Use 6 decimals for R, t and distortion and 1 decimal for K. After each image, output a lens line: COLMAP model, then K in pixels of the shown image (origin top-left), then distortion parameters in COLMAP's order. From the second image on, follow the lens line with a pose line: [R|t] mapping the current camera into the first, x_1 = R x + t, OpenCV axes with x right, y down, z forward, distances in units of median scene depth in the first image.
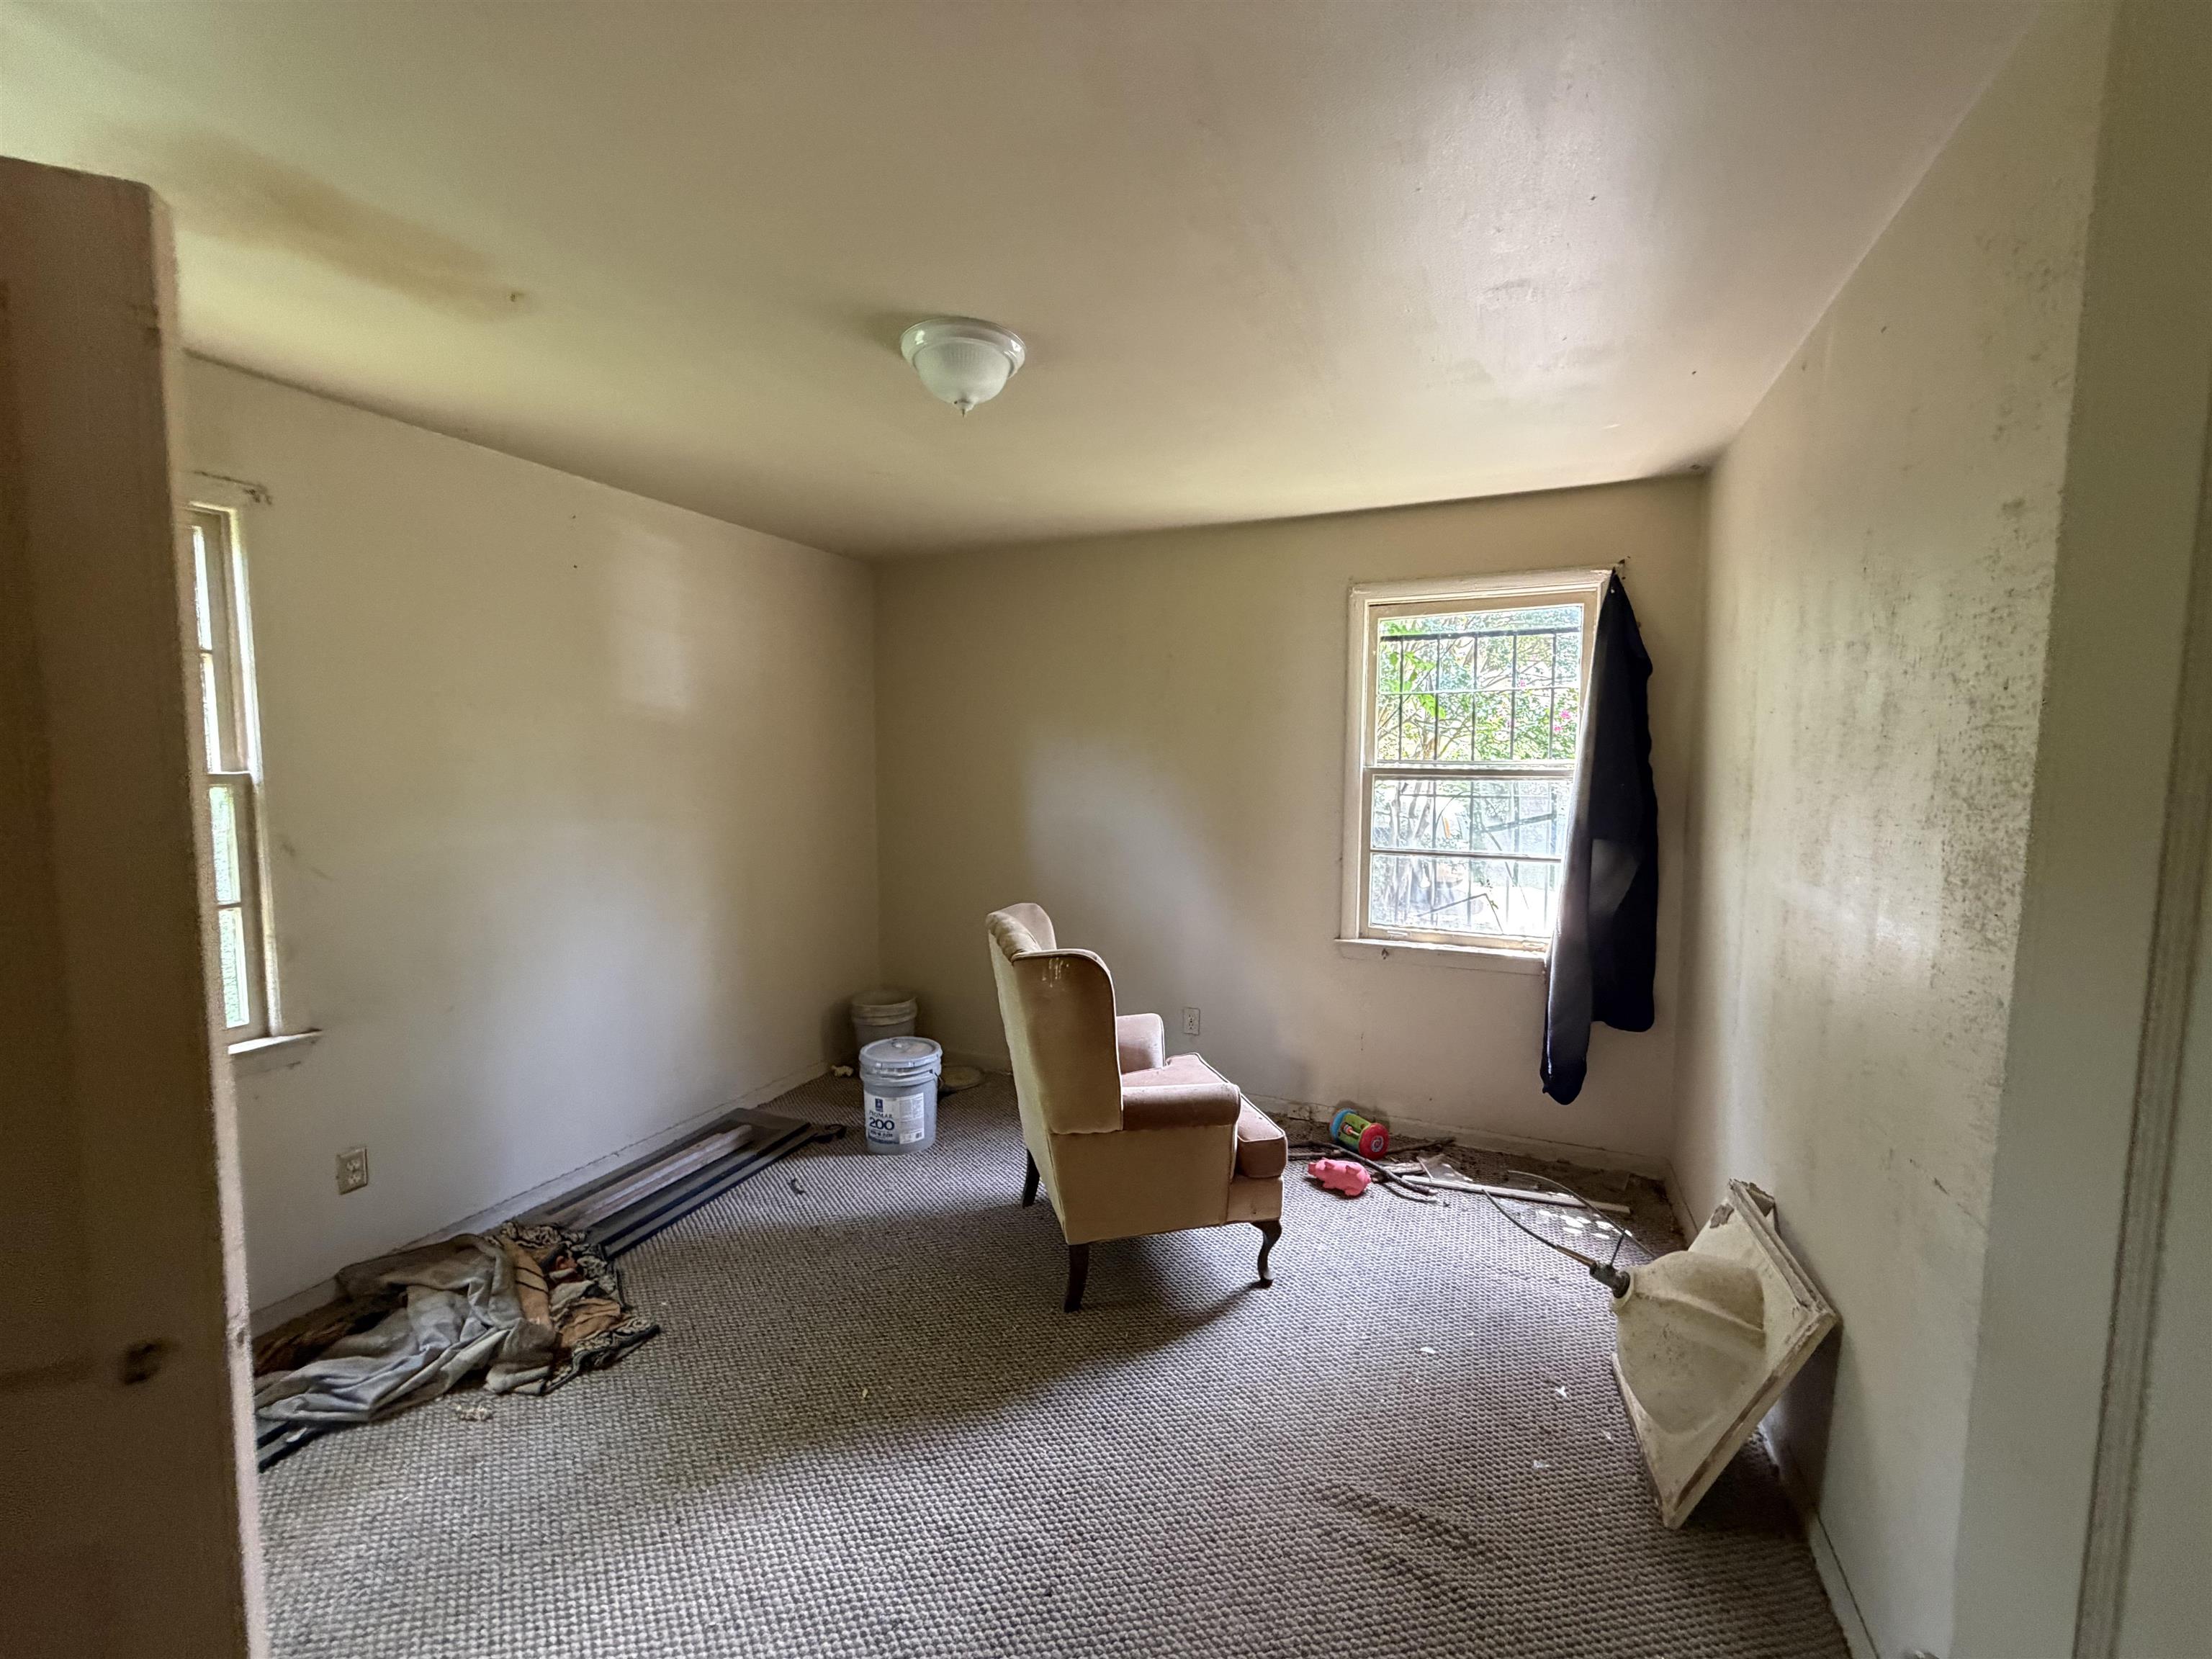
lens RADIAL K [[879.9, 0, 1100.6], [0, 879.9, 833.8], [0, 0, 1]] dist [0.001034, -0.000573]
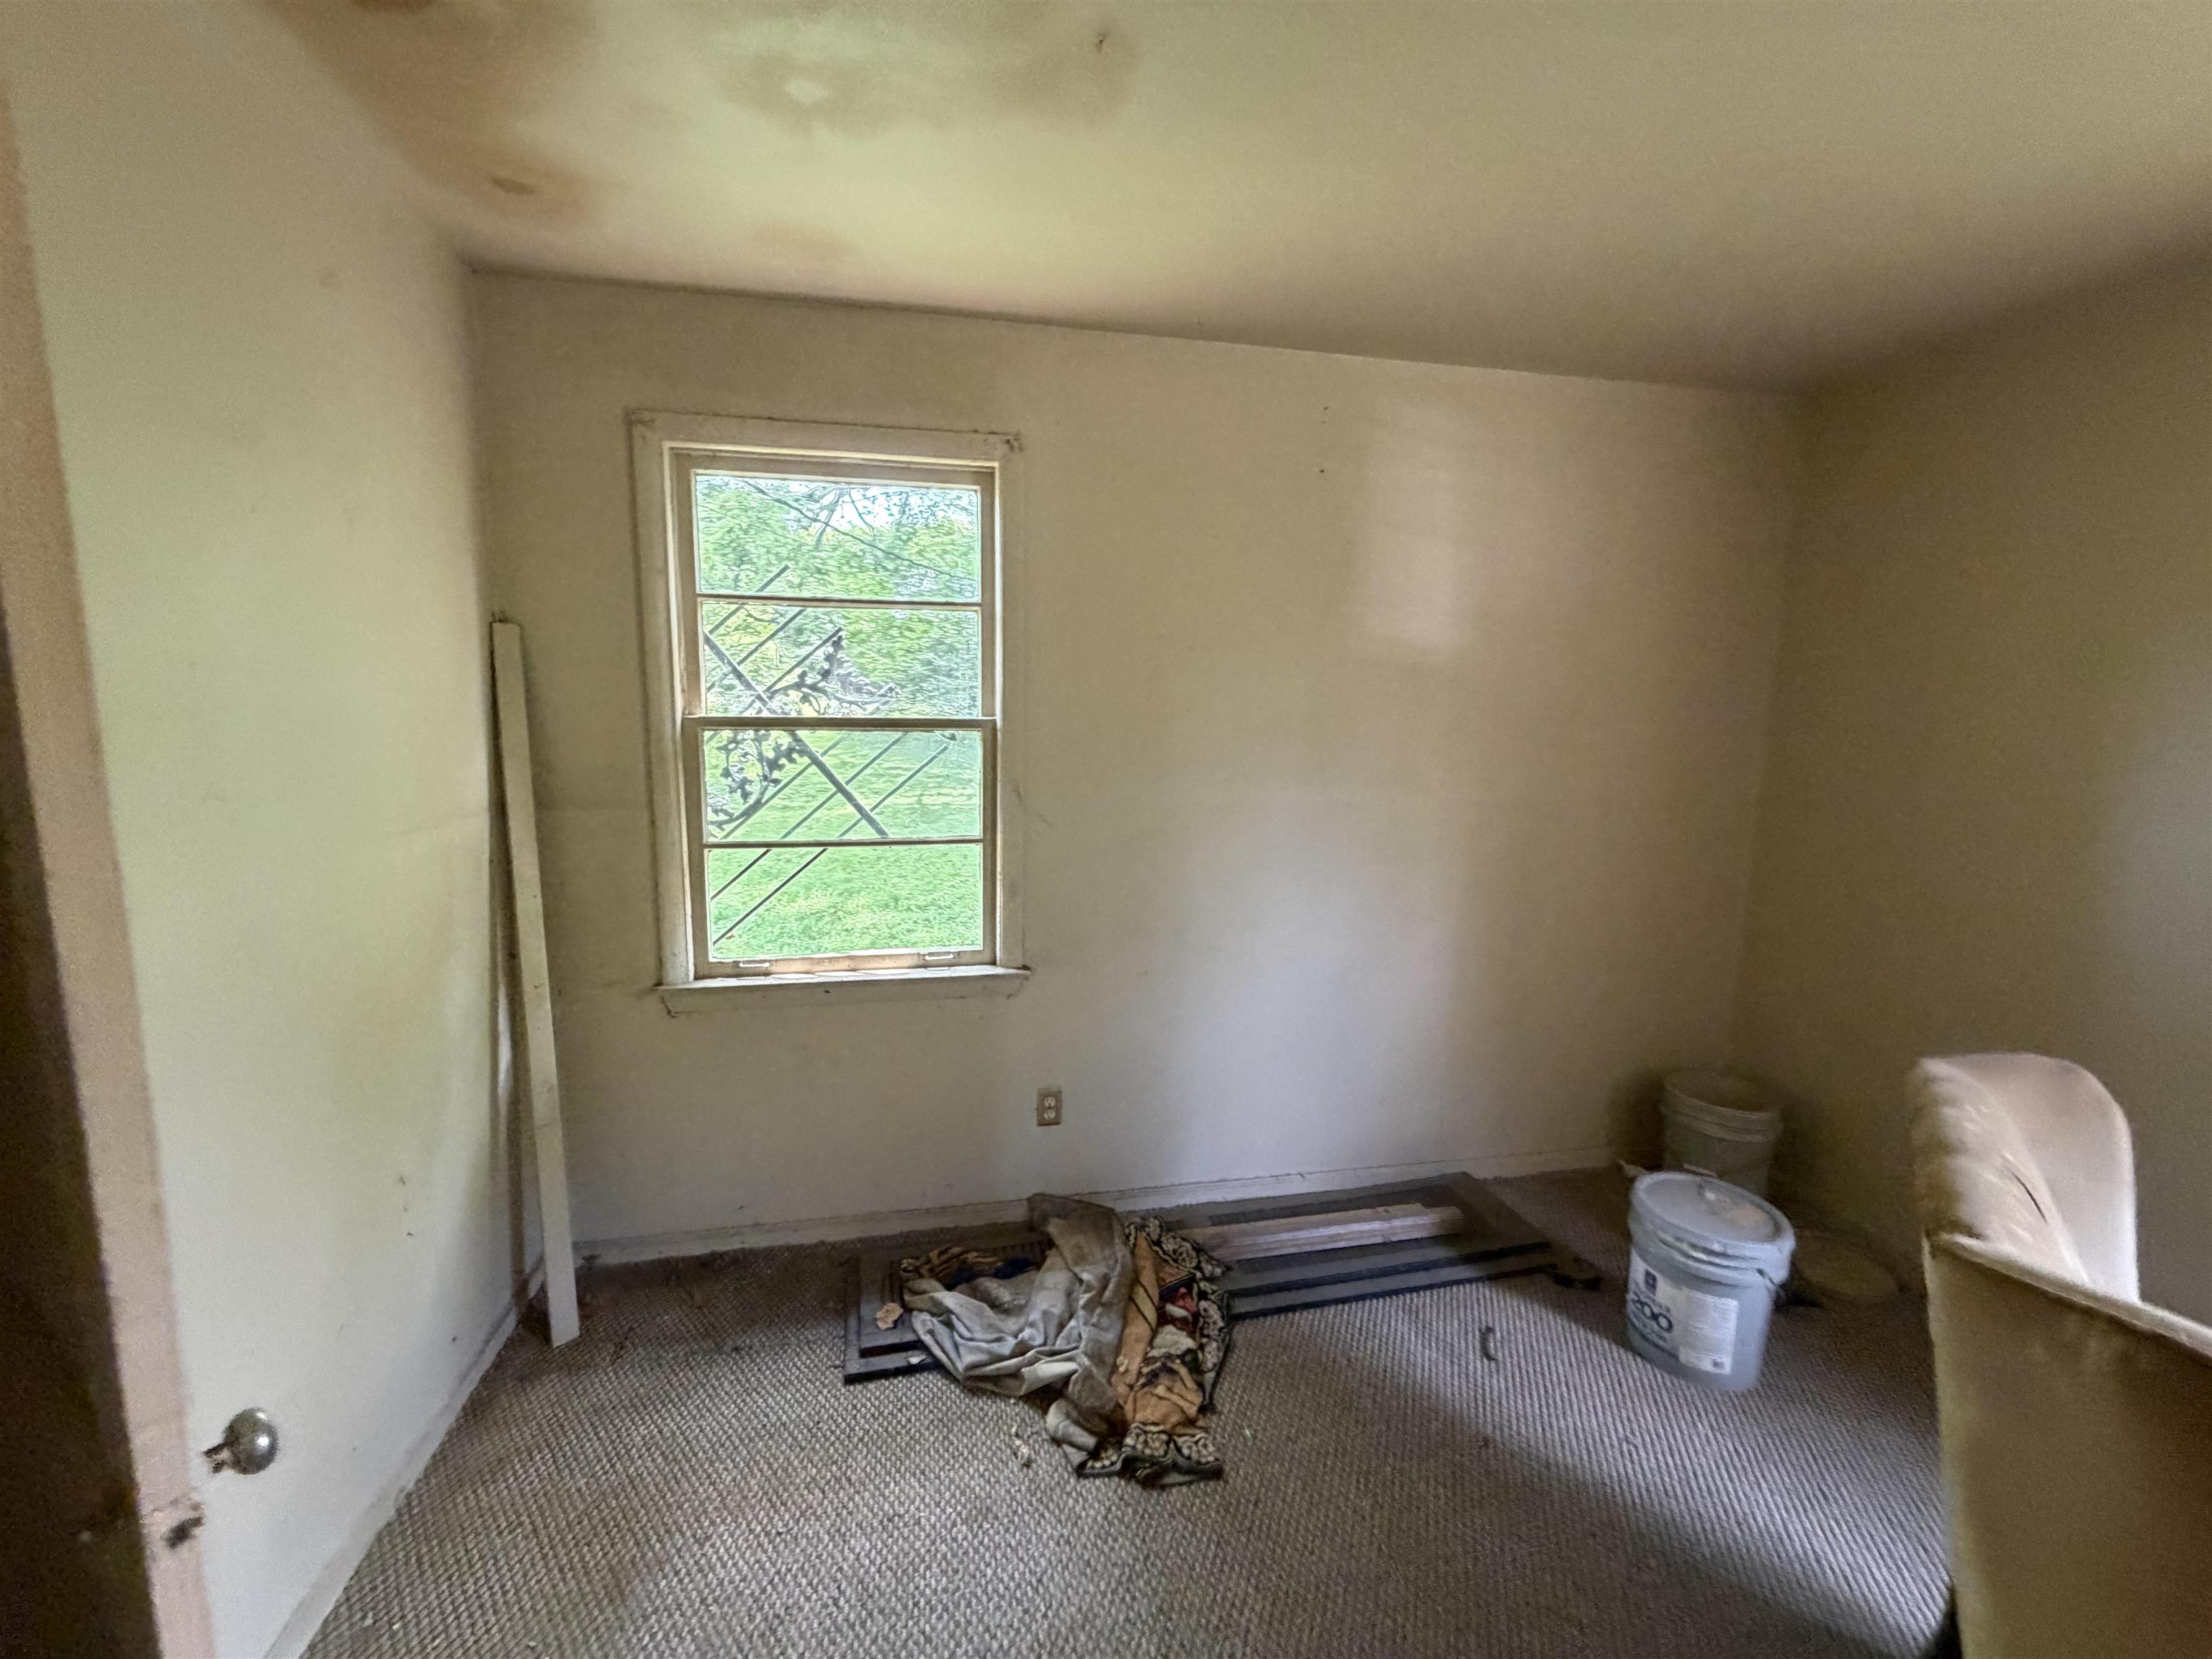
lens RADIAL K [[879.9, 0, 1100.6], [0, 879.9, 833.8], [0, 0, 1]] dist [0.001034, -0.000573]
pose [[0.574728, 0.127786, -0.808306, -0.018738], [-0.083846, 0.991730, 0.097166, -0.037508], [0.814038, 0.011929, 0.580689, 0.404308]]
